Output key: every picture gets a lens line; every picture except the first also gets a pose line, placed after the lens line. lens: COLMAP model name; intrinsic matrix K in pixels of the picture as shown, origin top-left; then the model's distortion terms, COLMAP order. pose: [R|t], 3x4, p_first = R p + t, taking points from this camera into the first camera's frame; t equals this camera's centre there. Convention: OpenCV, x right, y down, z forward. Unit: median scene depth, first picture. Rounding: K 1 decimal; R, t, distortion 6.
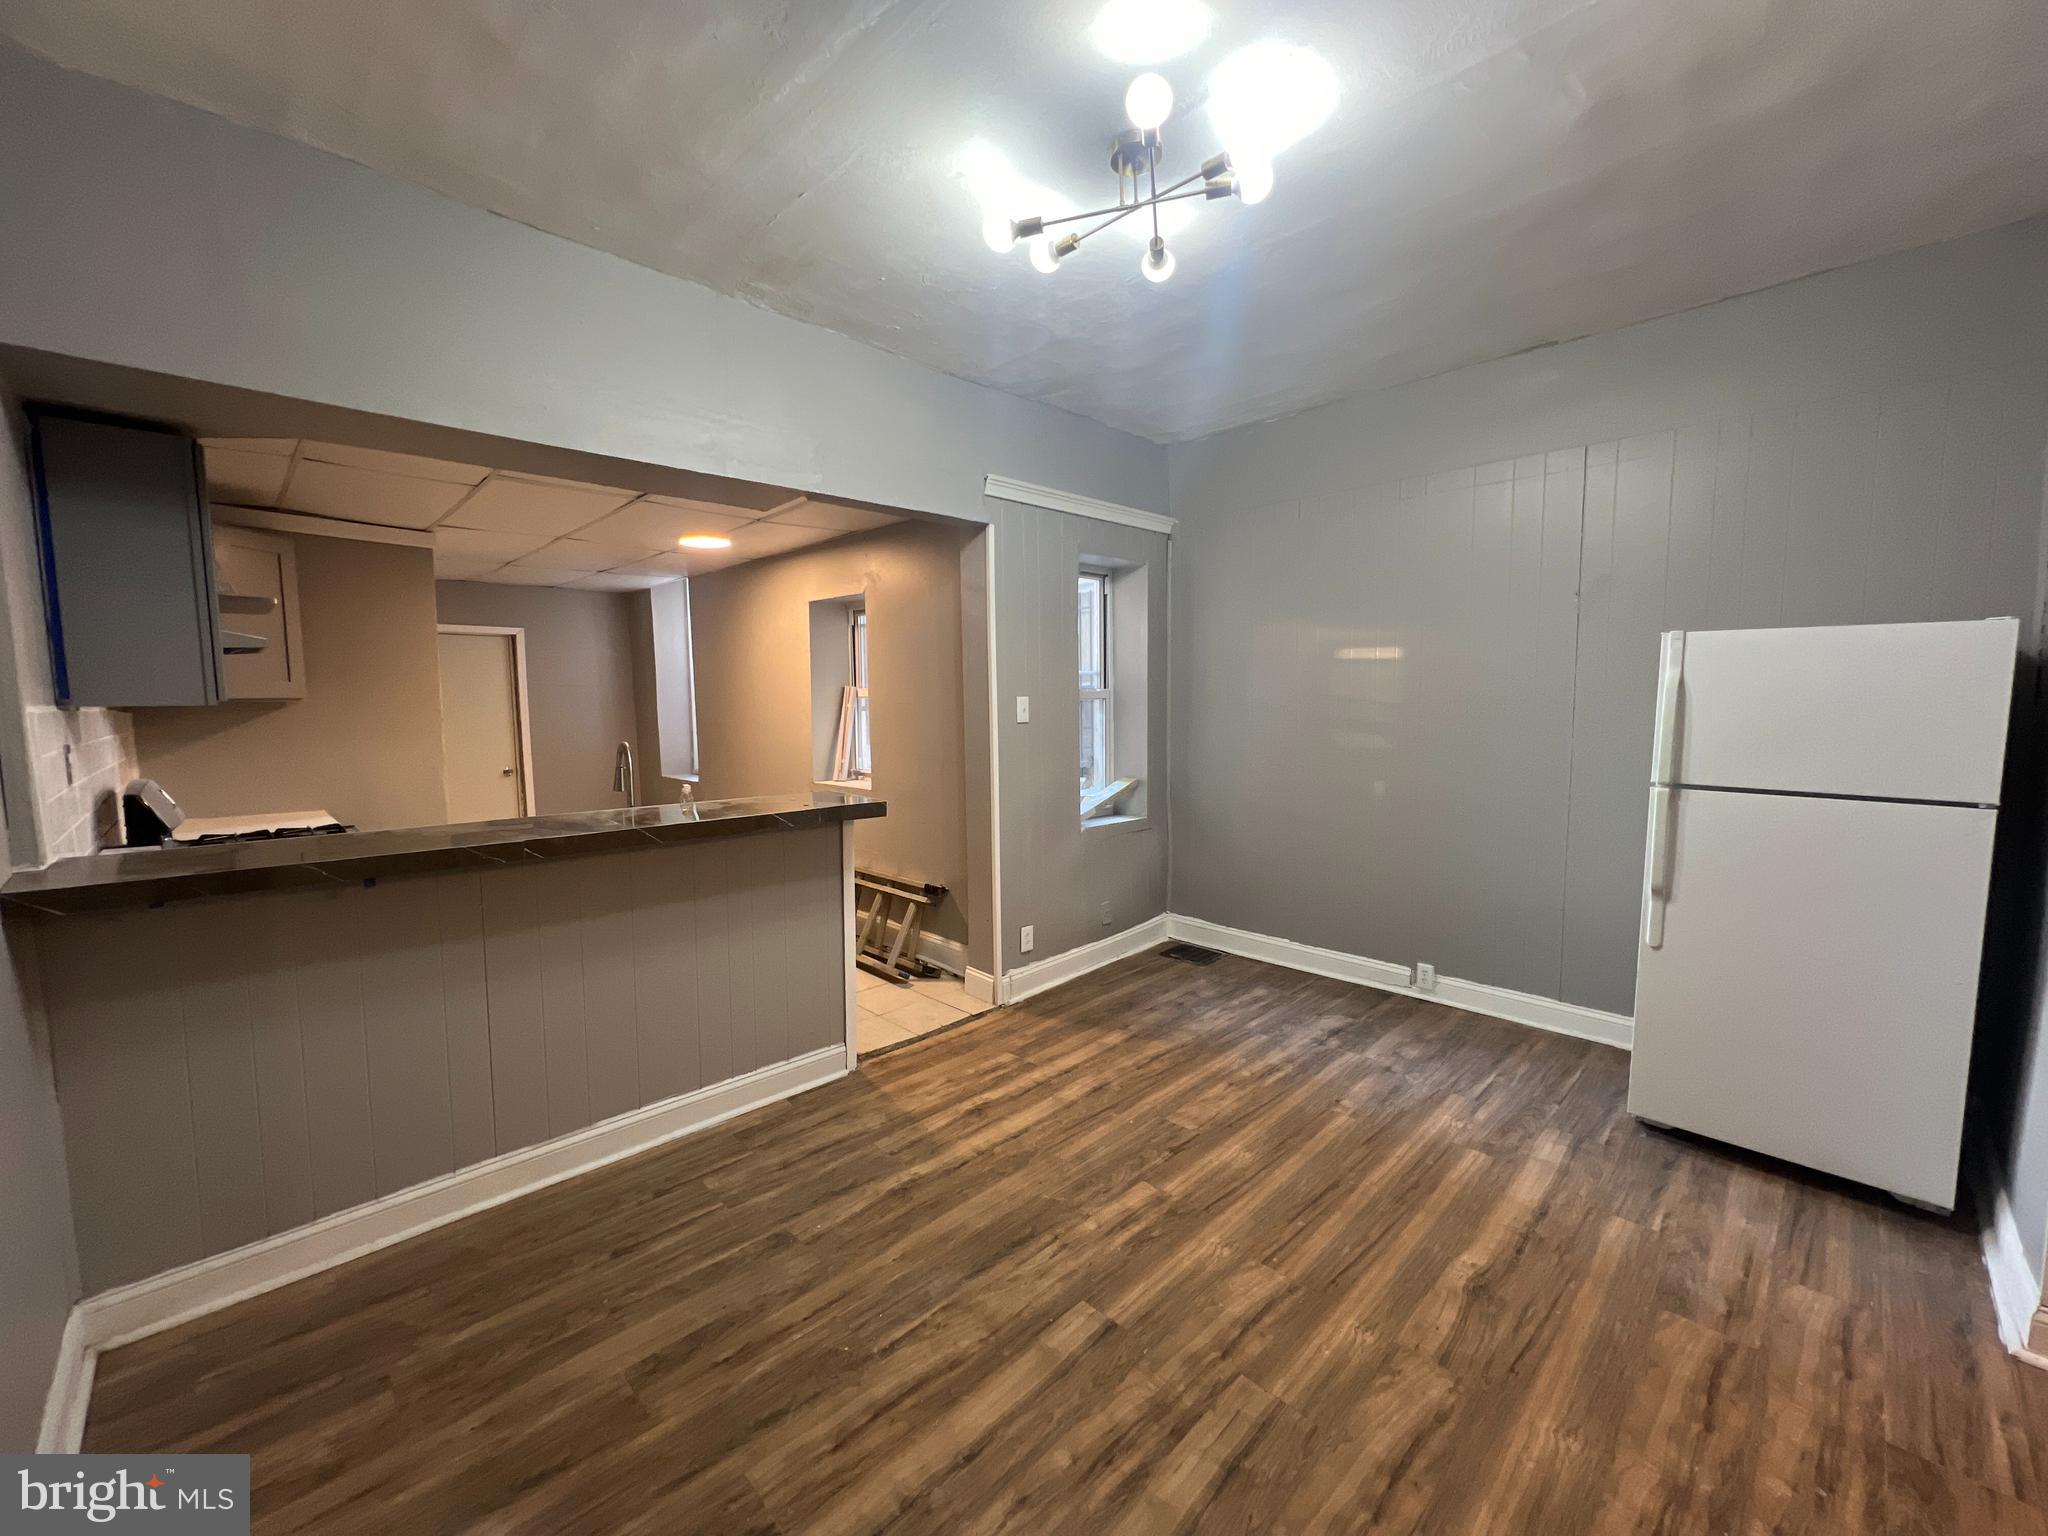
lens RADIAL K [[817.0, 0, 1018.9], [0, 817.0, 769.5], [0, 0, 1]] dist [-0.000464, 0.000343]
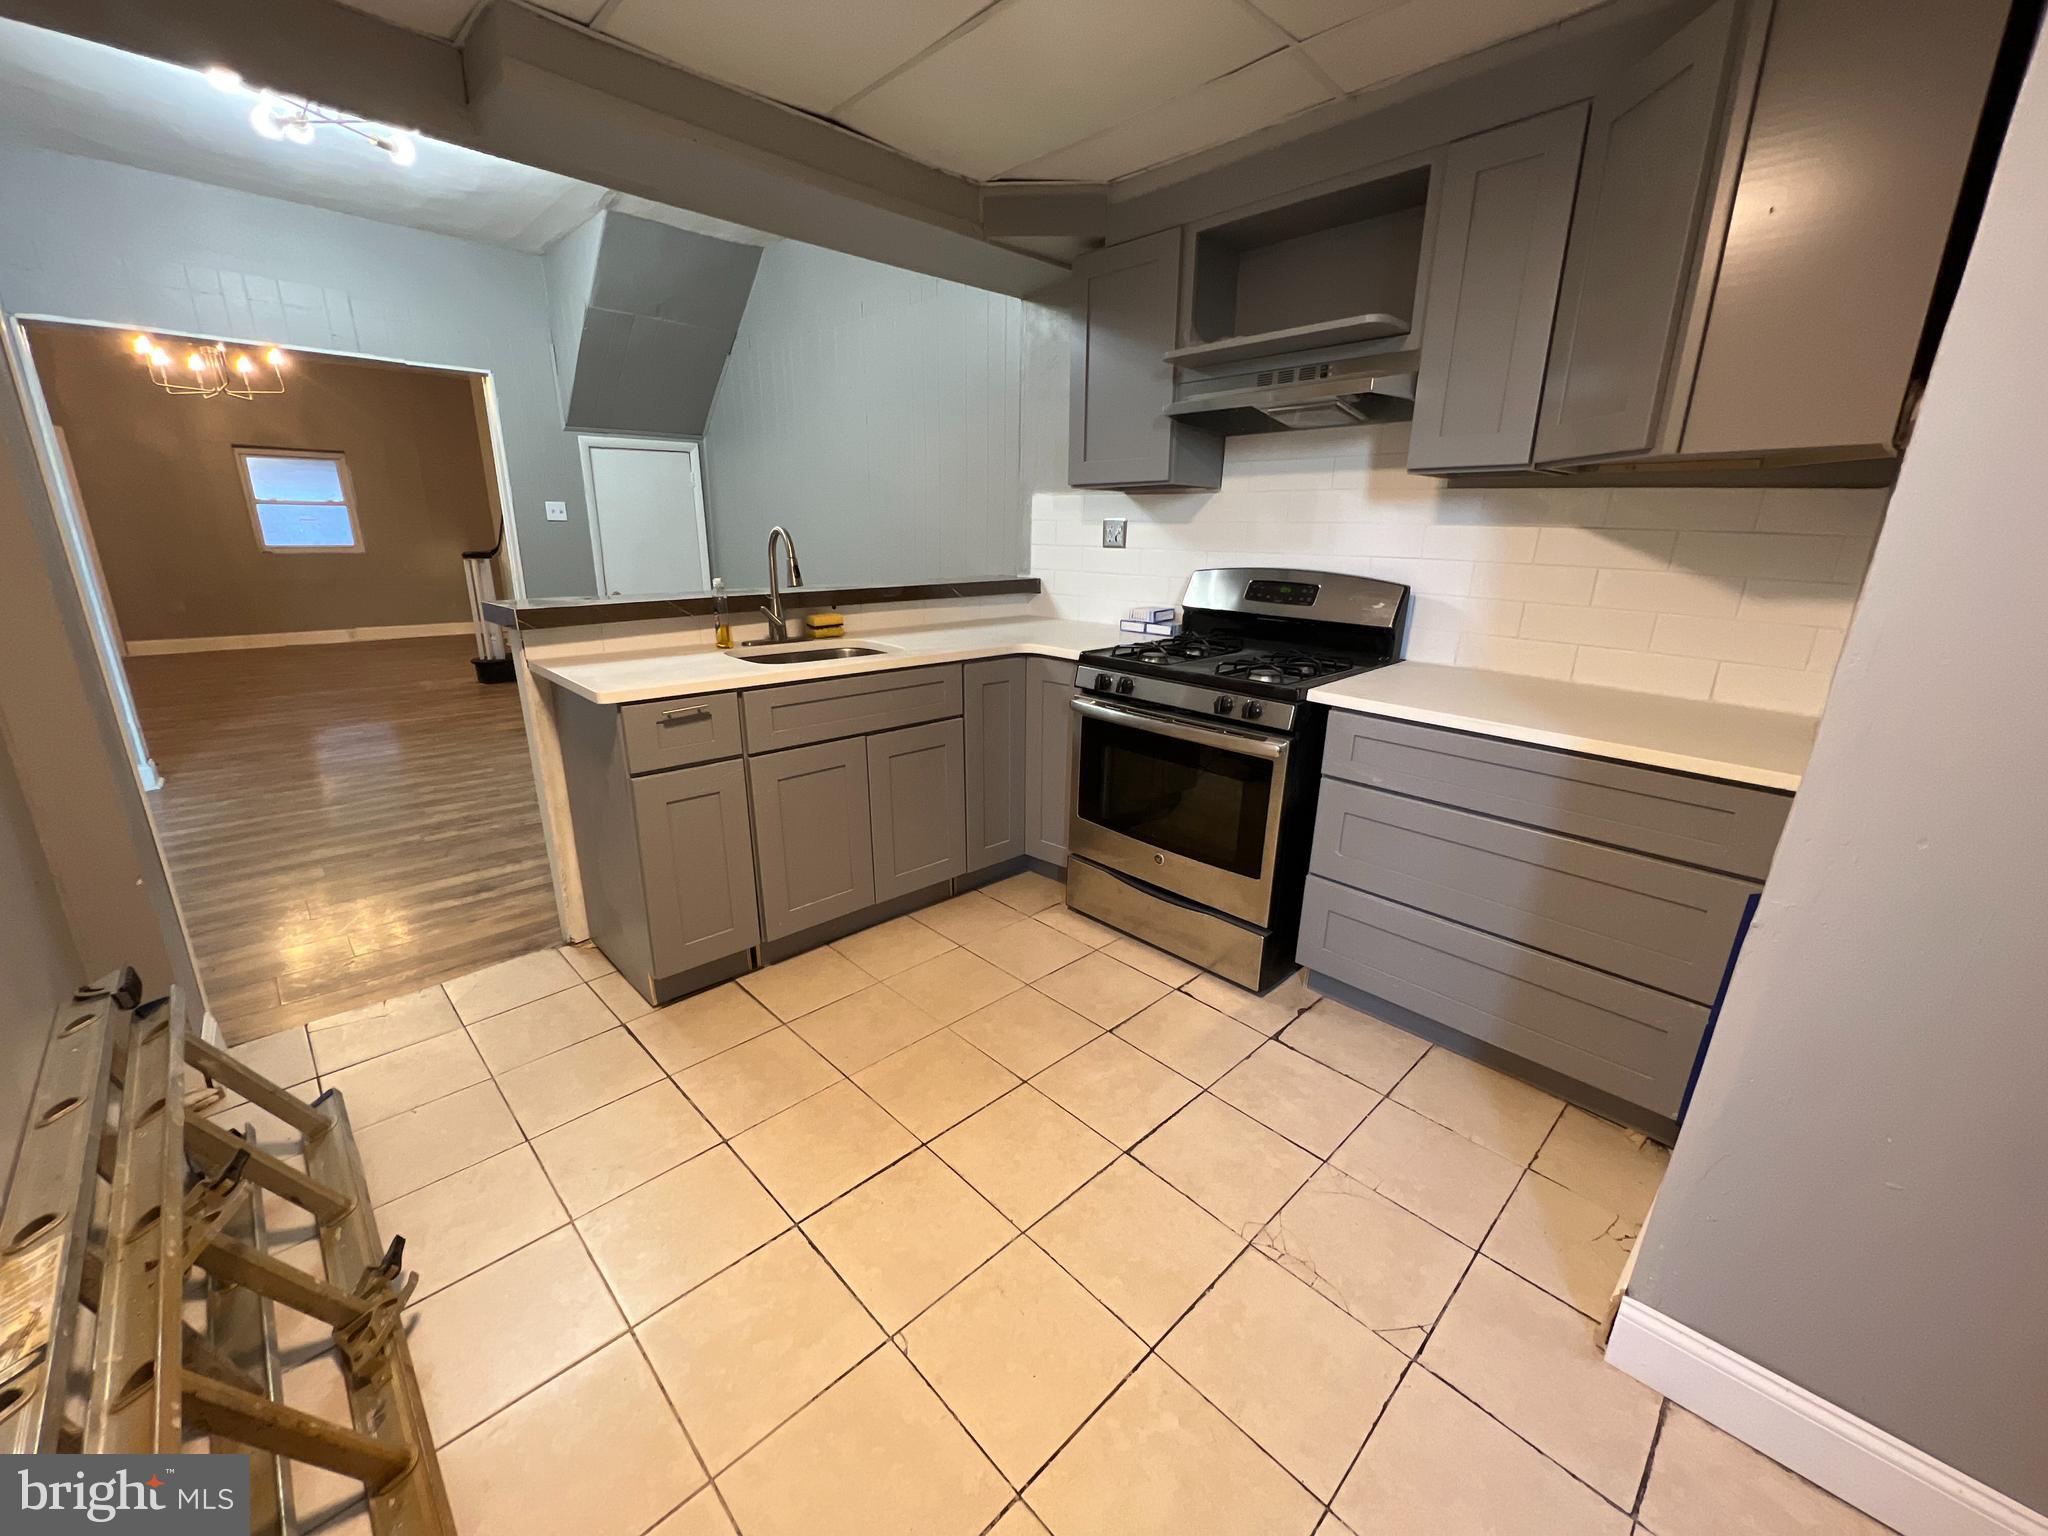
lens RADIAL K [[817.0, 0, 1012.6], [0, 817.0, 768.8], [0, 0, 1]] dist [-0.000464, 0.000343]
pose [[-0.999975, -0.005228, 0.004693, -0.816381], [-0.003131, 0.929580, 0.368606, -0.127994], [-0.006290, 0.368582, -0.929574, 2.121066]]
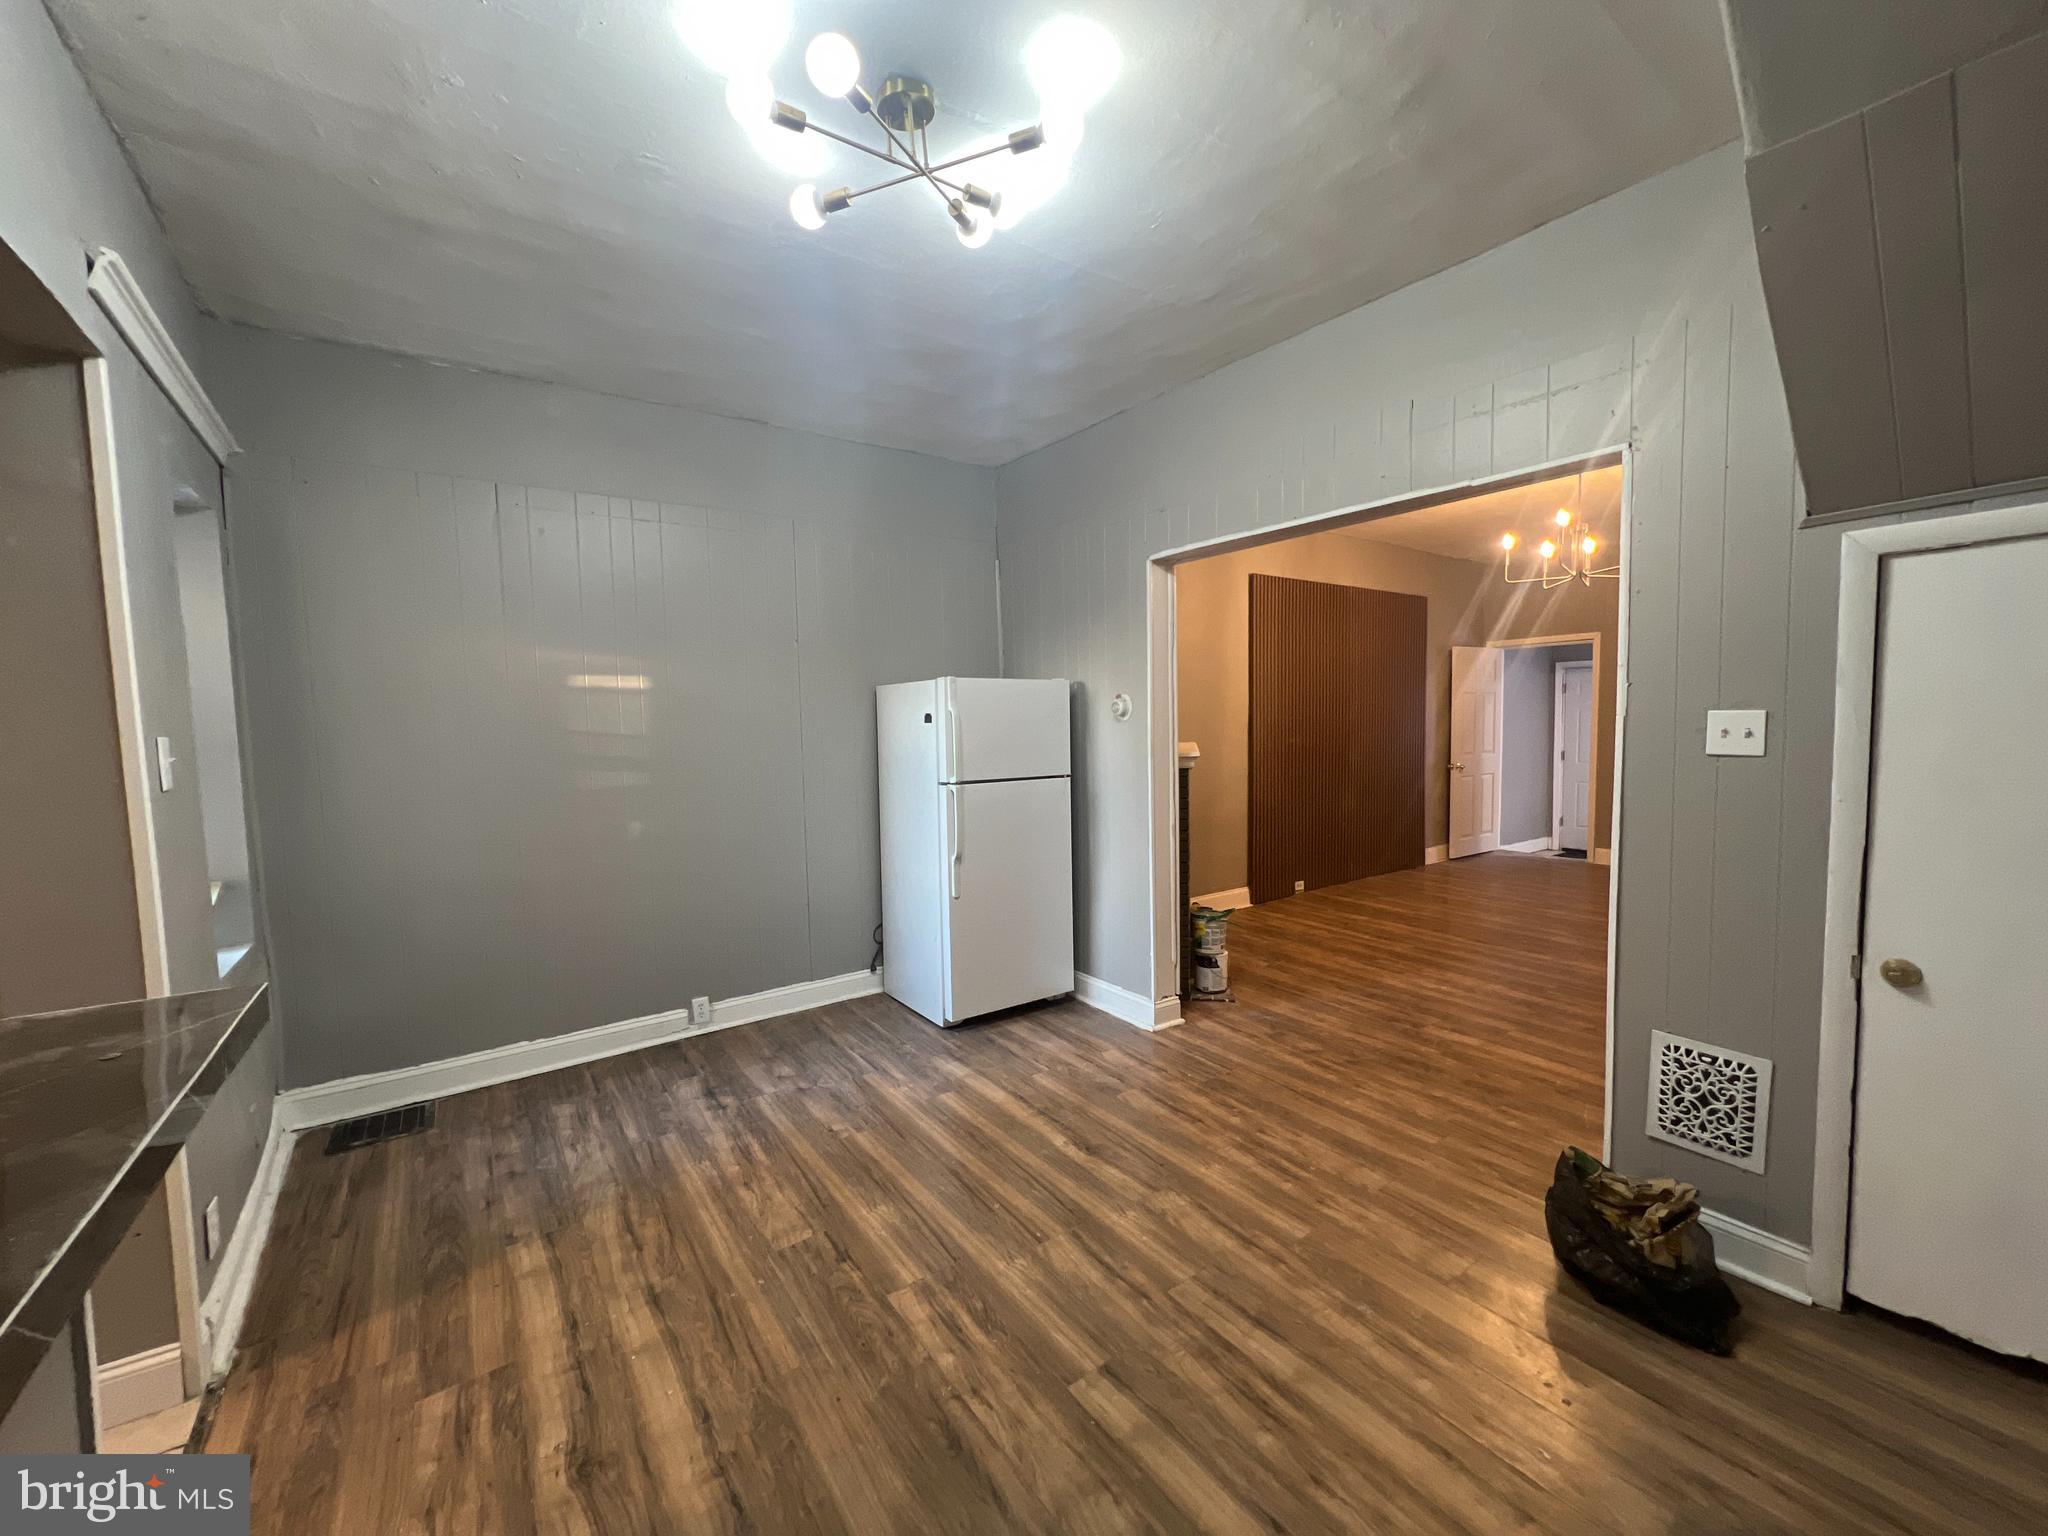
lens RADIAL K [[817.0, 0, 1025.5], [0, 817.0, 771.6], [0, 0, 1]] dist [-0.000464, 0.000343]
pose [[0.152265, -0.062940, 0.986334, -0.582974], [0.110307, 0.992817, 0.046325, -0.051639], [-0.982165, 0.101746, 0.158114, 0.630998]]
